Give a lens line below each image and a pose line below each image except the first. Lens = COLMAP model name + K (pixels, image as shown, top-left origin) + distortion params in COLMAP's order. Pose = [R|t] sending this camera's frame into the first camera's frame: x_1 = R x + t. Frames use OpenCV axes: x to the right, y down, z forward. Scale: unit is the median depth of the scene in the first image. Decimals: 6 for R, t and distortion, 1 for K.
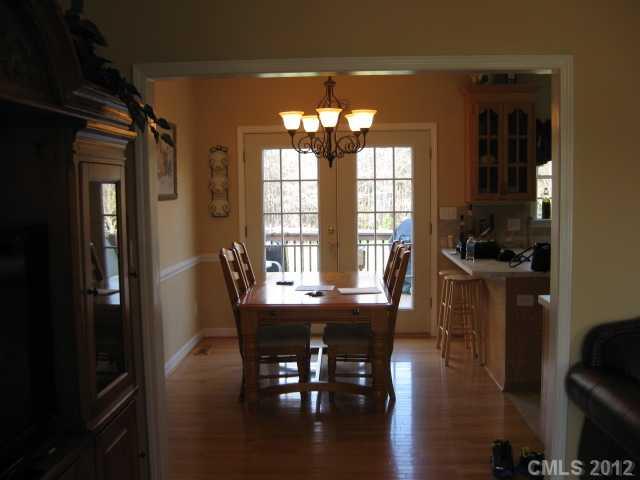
lens RADIAL K [[666.1, 0, 320.0], [0, 666.1, 240.0], [0, 0, 1]] dist [-0.106302, 0.002831]
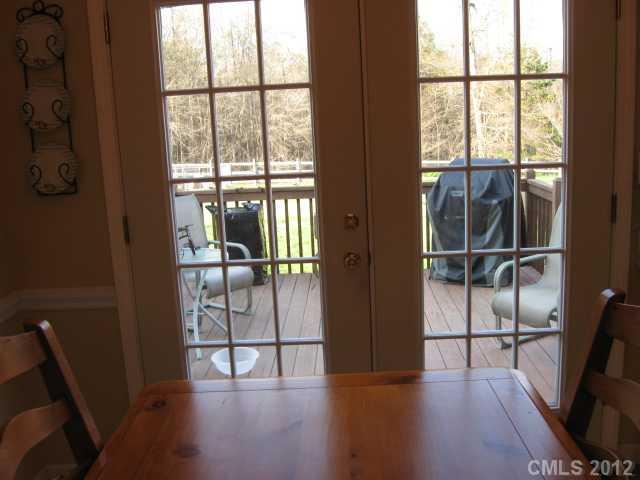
lens RADIAL K [[666.1, 0, 320.0], [0, 666.1, 240.0], [0, 0, 1]] dist [-0.106302, 0.002831]
pose [[0.999385, -0.034551, 0.005987, -0.003302], [0.033641, 0.992879, 0.114277, -0.048256], [-0.009893, -0.114005, 0.993431, 0.647719]]
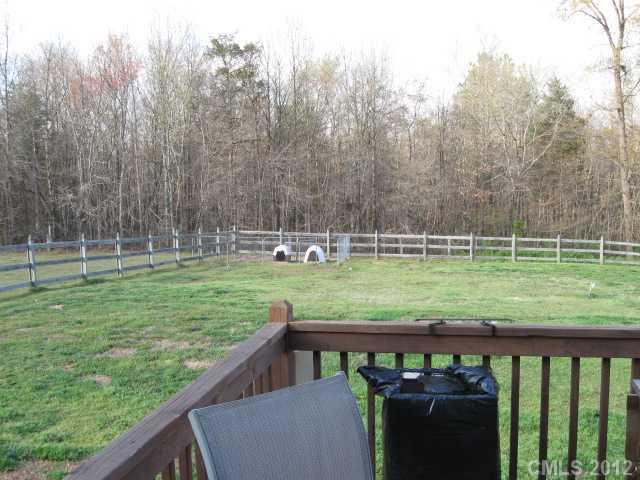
lens RADIAL K [[666.1, 0, 320.0], [0, 666.1, 240.0], [0, 0, 1]] dist [-0.106302, 0.002831]
pose [[0.987507, 0.006474, -0.157445, -0.117775], [-0.005104, 0.999946, 0.009102, -0.072101], [0.157495, -0.008184, 0.987486, 1.199799]]
